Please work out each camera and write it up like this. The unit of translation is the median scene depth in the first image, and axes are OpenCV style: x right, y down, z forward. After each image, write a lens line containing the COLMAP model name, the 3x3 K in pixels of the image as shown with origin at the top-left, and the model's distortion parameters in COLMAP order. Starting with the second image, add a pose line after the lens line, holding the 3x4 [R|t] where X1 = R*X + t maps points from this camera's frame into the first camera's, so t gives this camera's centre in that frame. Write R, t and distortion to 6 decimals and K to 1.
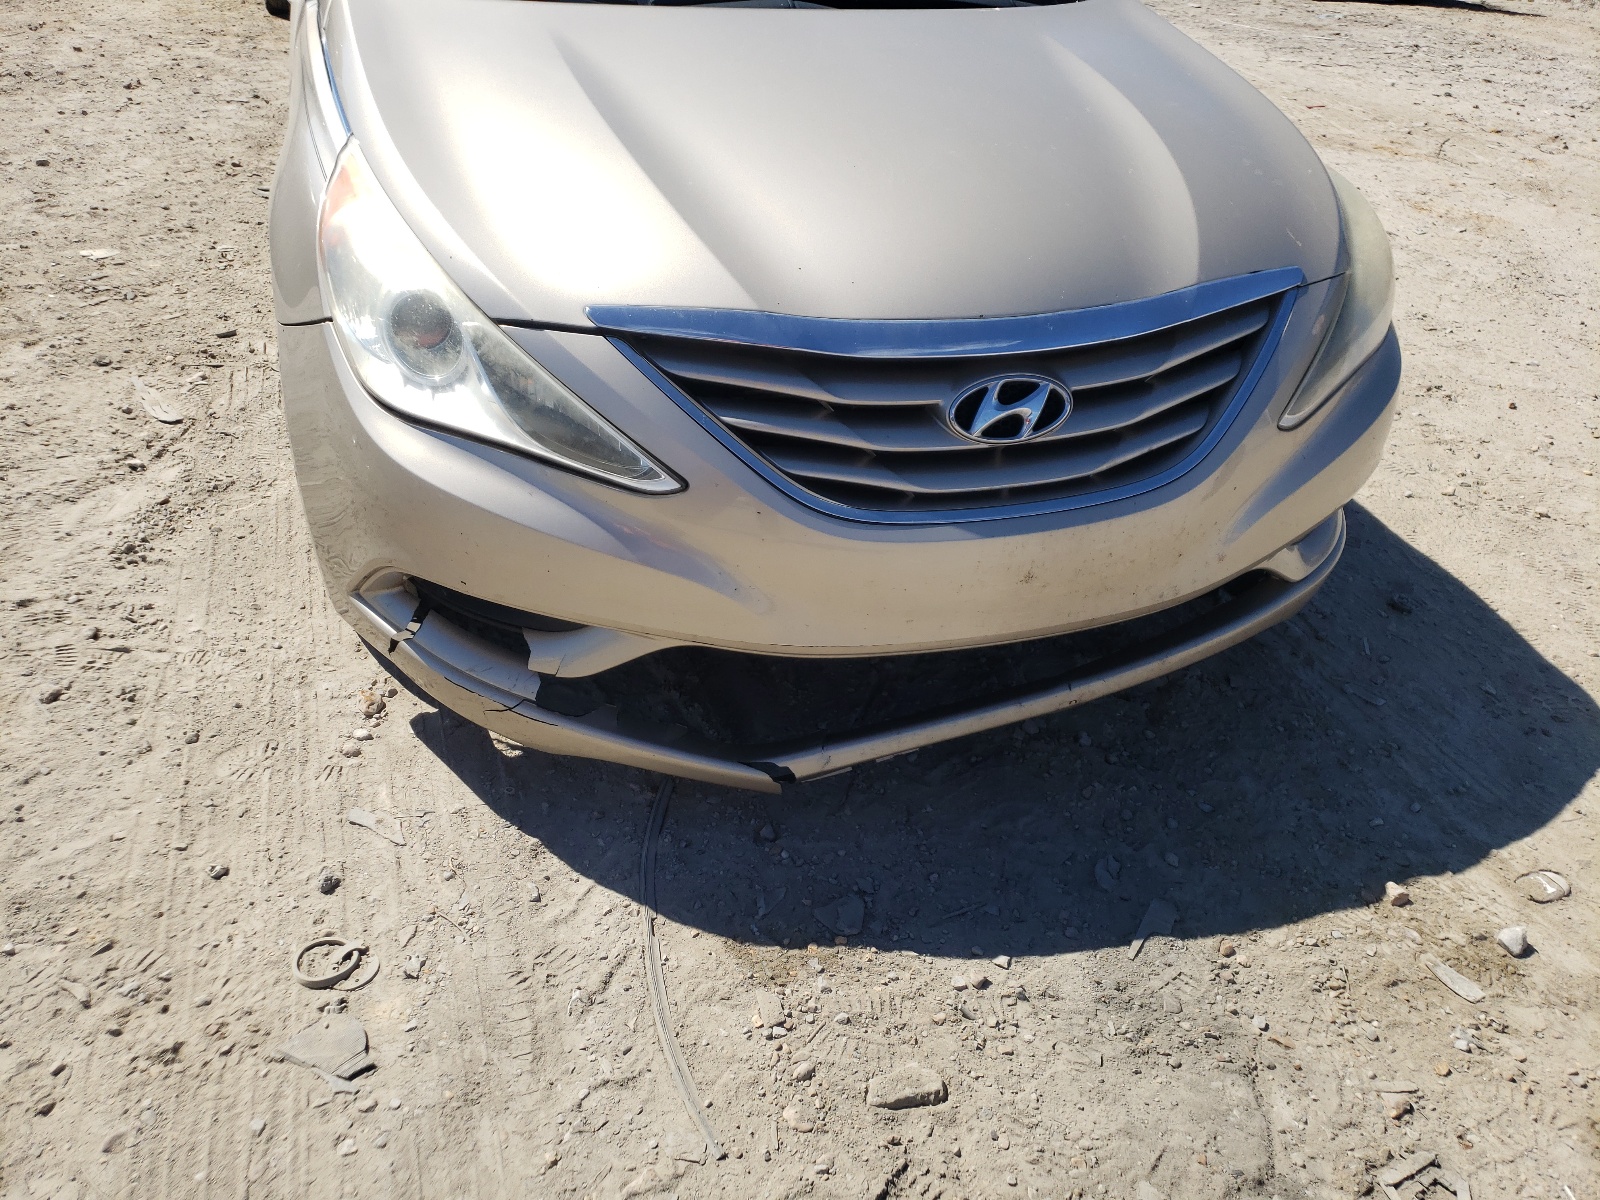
lens RADIAL K [[1317.9, 0, 843.8], [0, 1317.9, 601.5], [0, 0, 1]] dist [0.091595, -0.104581]
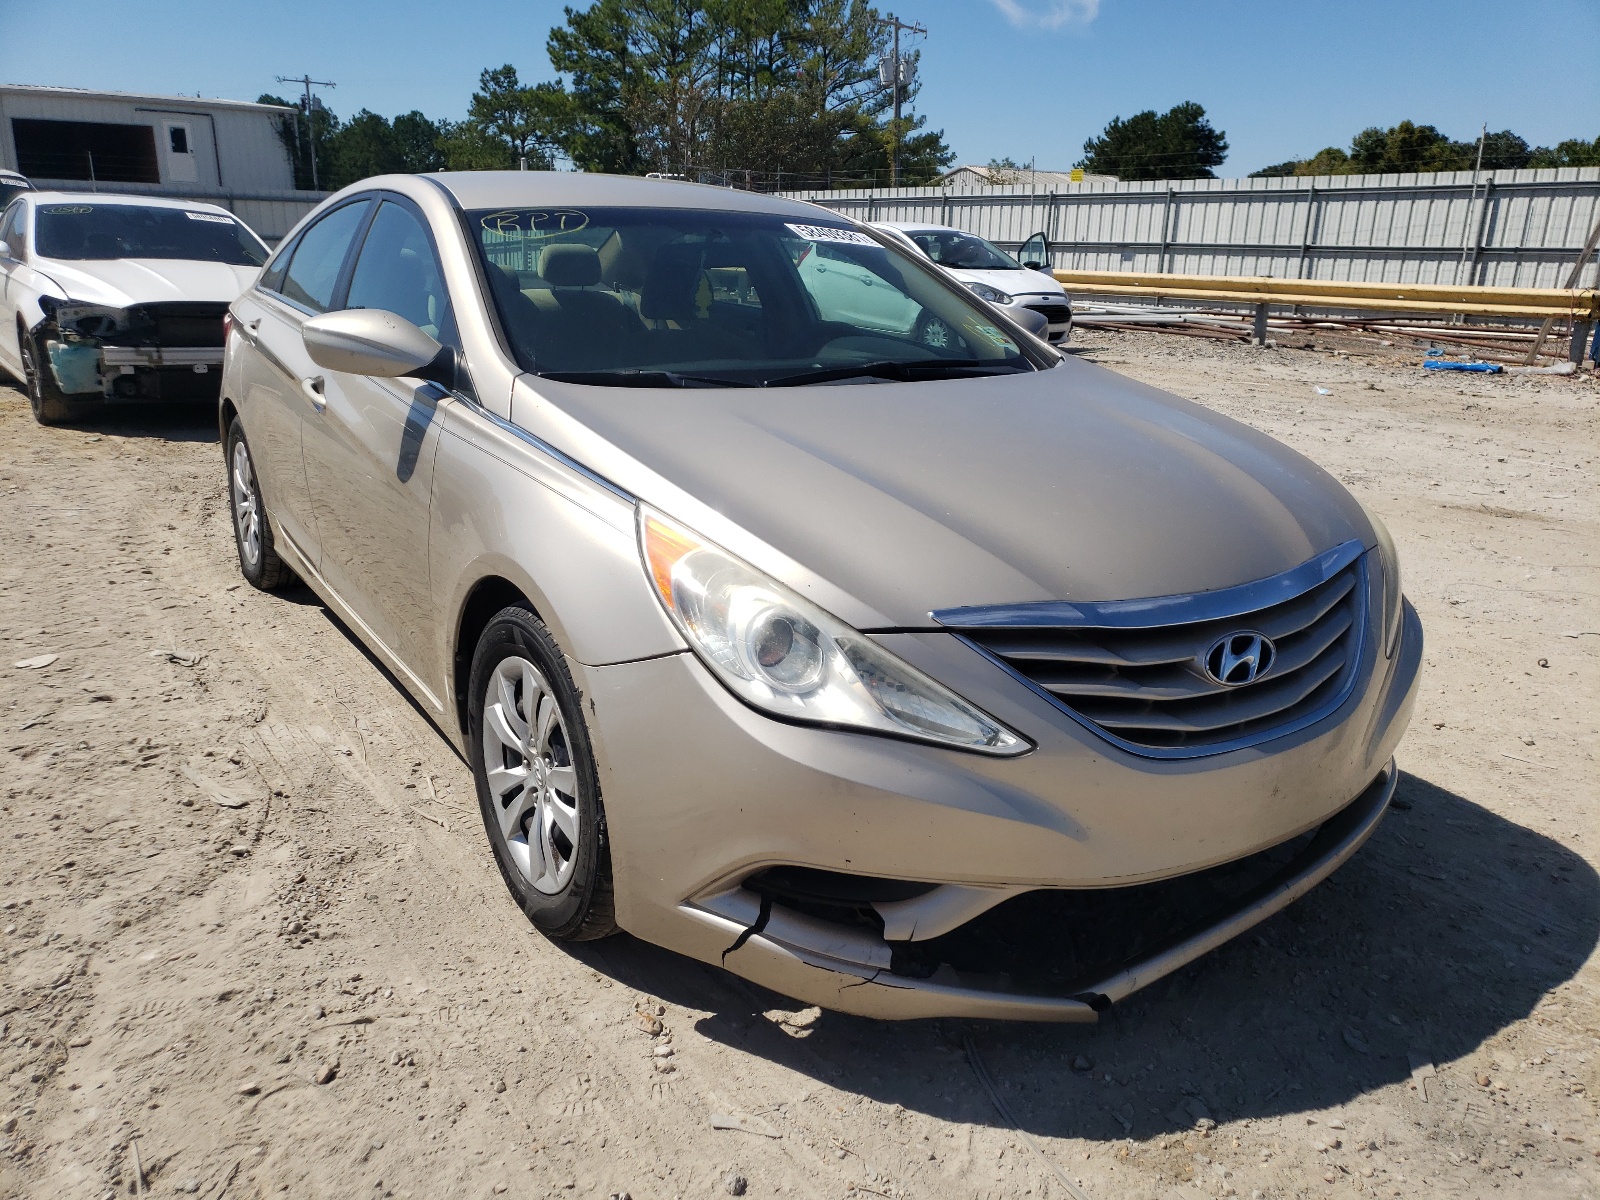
lens RADIAL K [[1317.9, 0, 843.8], [0, 1317.9, 601.5], [0, 0, 1]] dist [0.091595, -0.104581]
pose [[0.955402, -0.097342, 0.278805, -0.520779], [0.164463, 0.959537, -0.228563, 0.026832], [-0.245275, 0.264222, 0.932752, -0.091571]]
